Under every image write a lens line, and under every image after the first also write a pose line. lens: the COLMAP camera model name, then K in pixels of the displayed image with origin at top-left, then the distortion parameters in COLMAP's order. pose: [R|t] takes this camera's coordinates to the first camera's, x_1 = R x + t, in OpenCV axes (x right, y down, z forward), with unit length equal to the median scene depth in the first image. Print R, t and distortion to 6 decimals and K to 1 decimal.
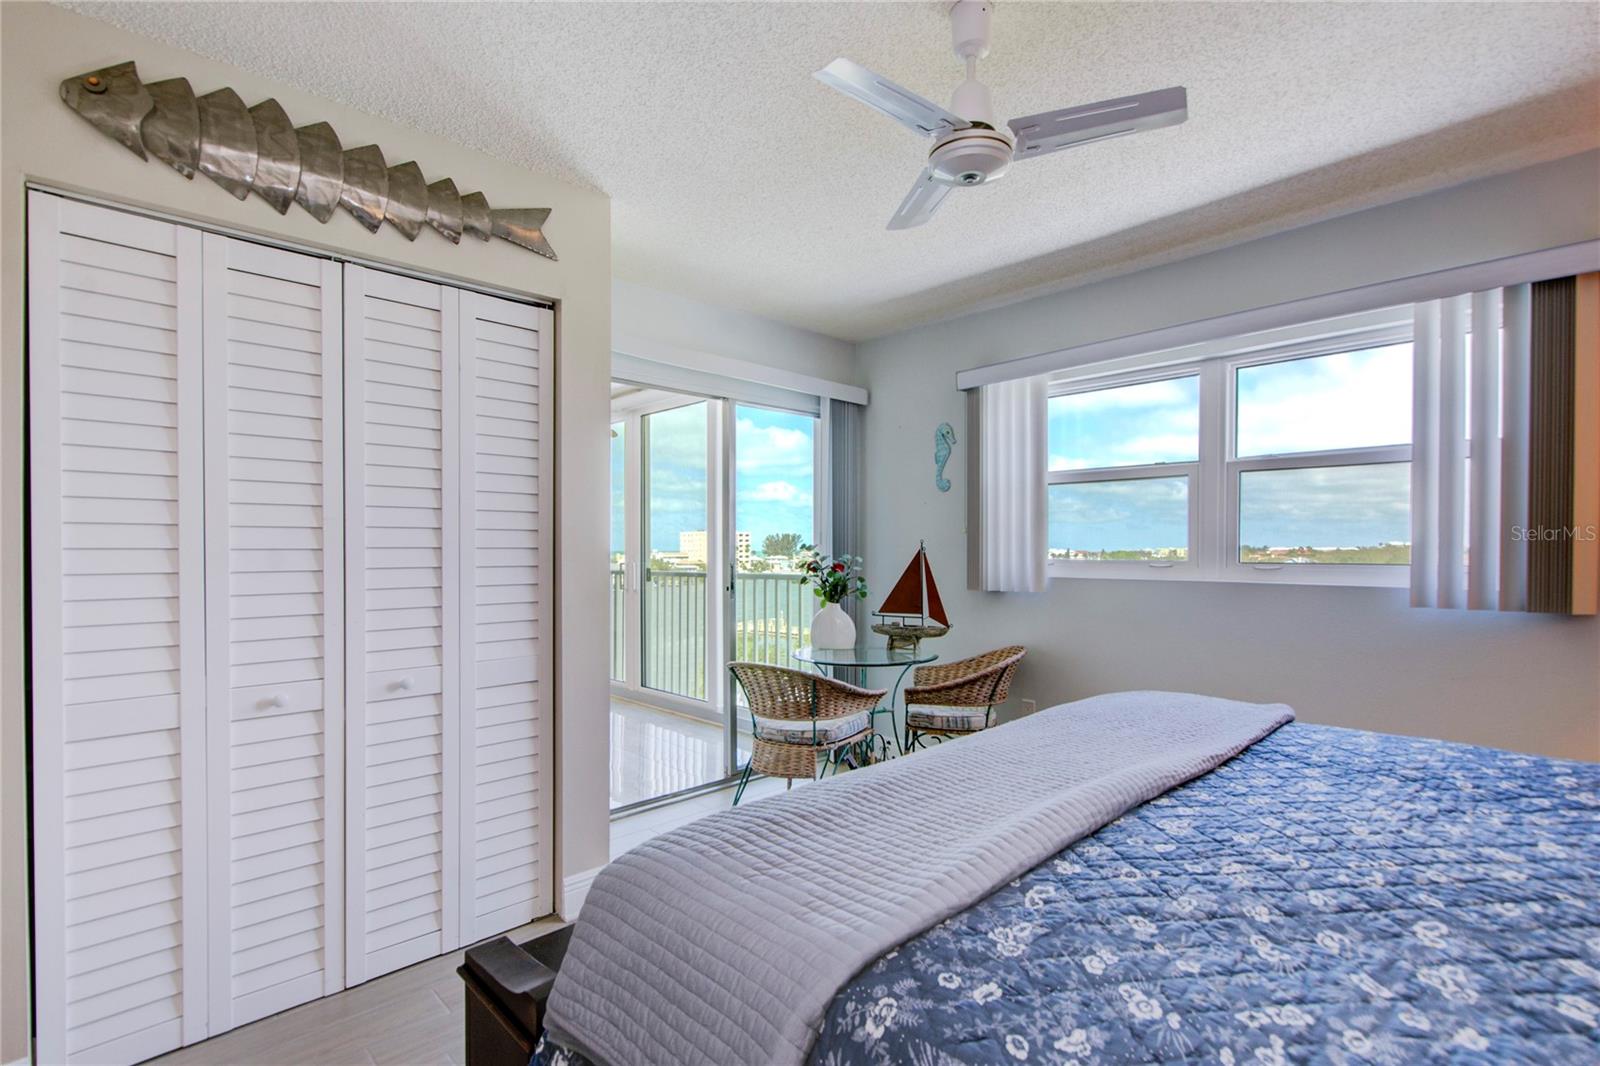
lens RADIAL K [[740.5, 0, 799.9], [0, 740.5, 545.9], [0, 0, 1]] dist [-0.005007, -0.001704]
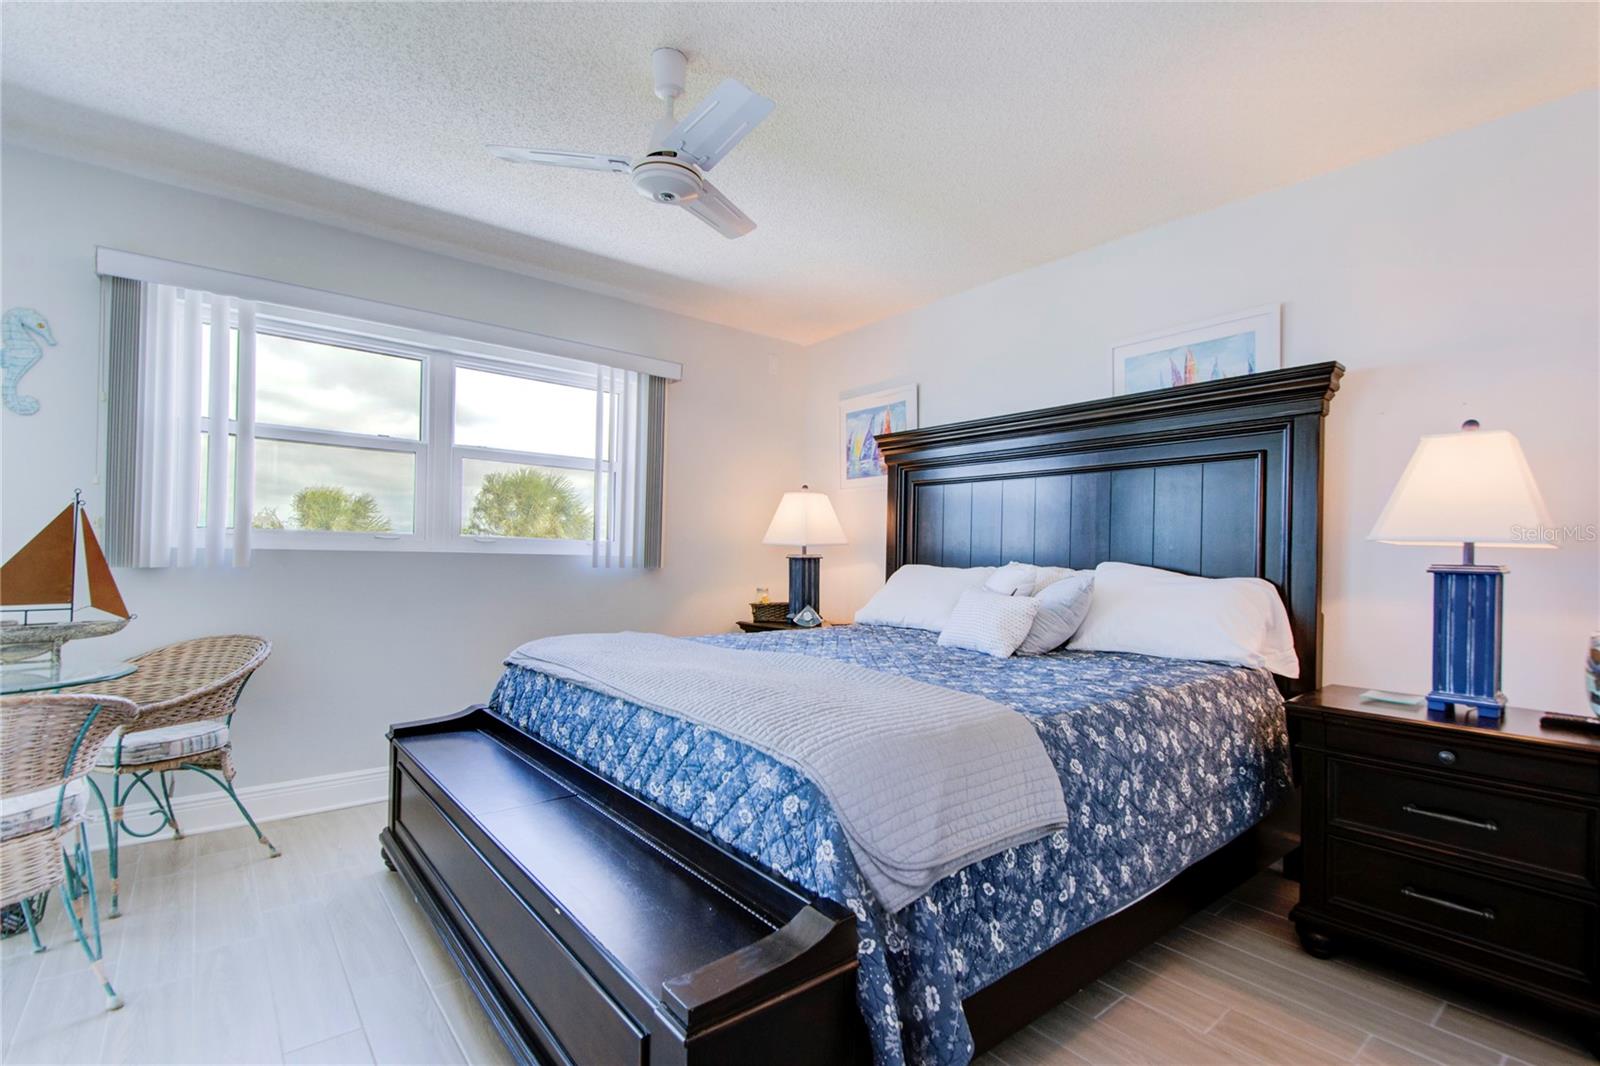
lens RADIAL K [[740.5, 0, 805.2], [0, 740.5, 546.1], [0, 0, 1]] dist [-0.005007, -0.001704]
pose [[0.072915, 0.019864, 0.997140, -0.478713], [-0.024557, 0.999534, -0.018116, 0.042856], [-0.997036, -0.023165, 0.073369, 0.354516]]
